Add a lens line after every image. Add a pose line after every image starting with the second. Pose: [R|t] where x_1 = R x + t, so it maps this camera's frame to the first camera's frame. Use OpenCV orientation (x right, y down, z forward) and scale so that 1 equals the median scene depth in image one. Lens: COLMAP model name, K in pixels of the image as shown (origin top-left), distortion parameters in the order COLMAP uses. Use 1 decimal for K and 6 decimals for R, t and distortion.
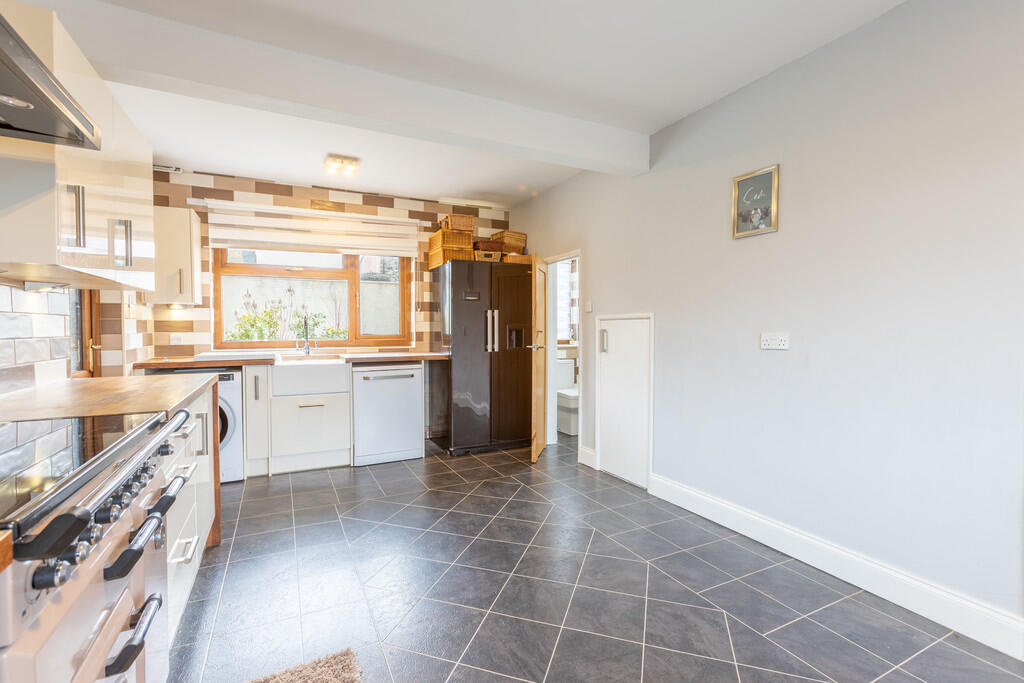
lens RADIAL K [[466.7, 0, 507.7], [0, 466.7, 340.5], [0, 0, 1]] dist [-0.011145, 0.009891]
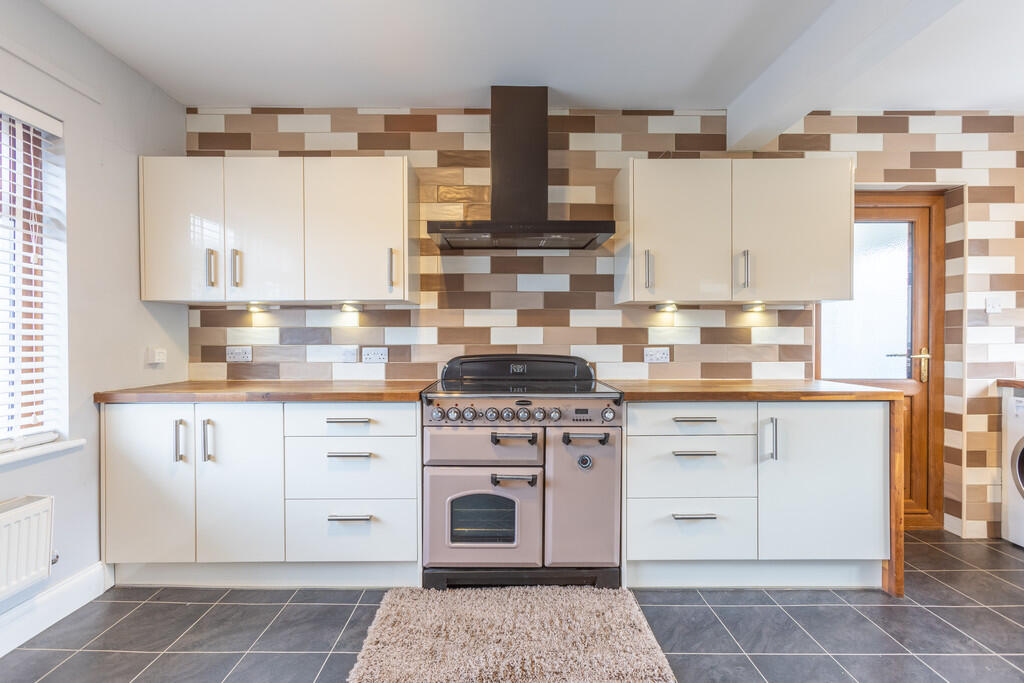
lens RADIAL K [[466.7, 0, 509.7], [0, 466.7, 339.5], [0, 0, 1]] dist [-0.011145, 0.009891]
pose [[-0.441904, 0.003073, -0.897057, 0.268741], [-0.023126, 0.999623, 0.014817, -0.011609], [0.896764, 0.027293, -0.441666, 0.471929]]
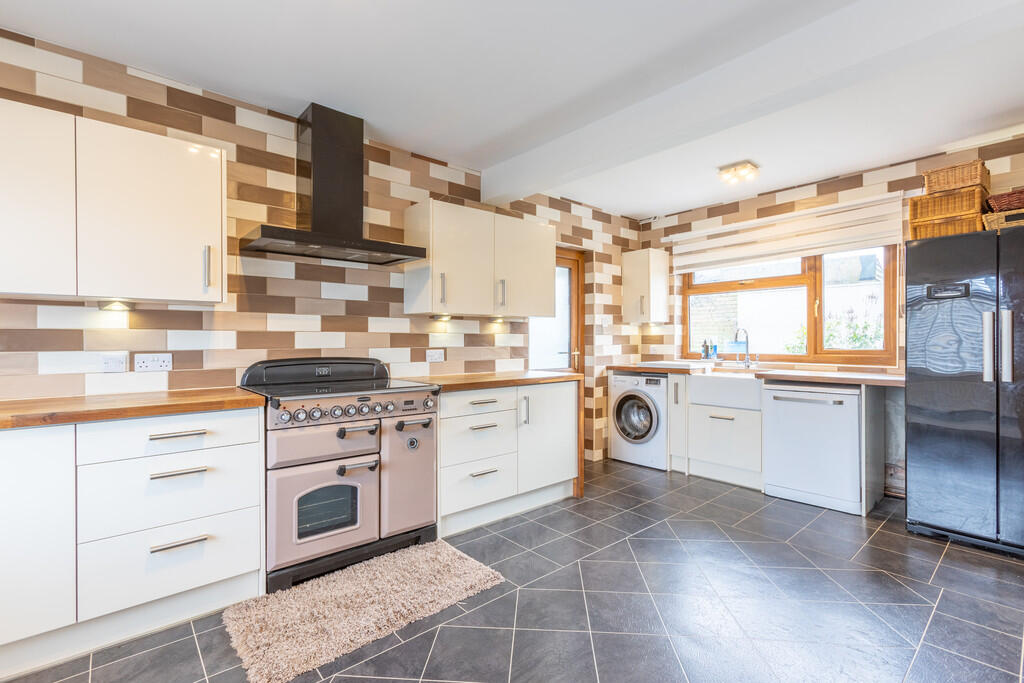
lens RADIAL K [[466.7, 0, 506.7], [0, 466.7, 340.5], [0, 0, 1]] dist [-0.011145, 0.009891]
pose [[0.245068, -0.000932, -0.969506, 0.418635], [-0.024716, 0.999669, -0.007209, -0.008521], [0.969191, 0.025729, 0.244963, 0.279975]]
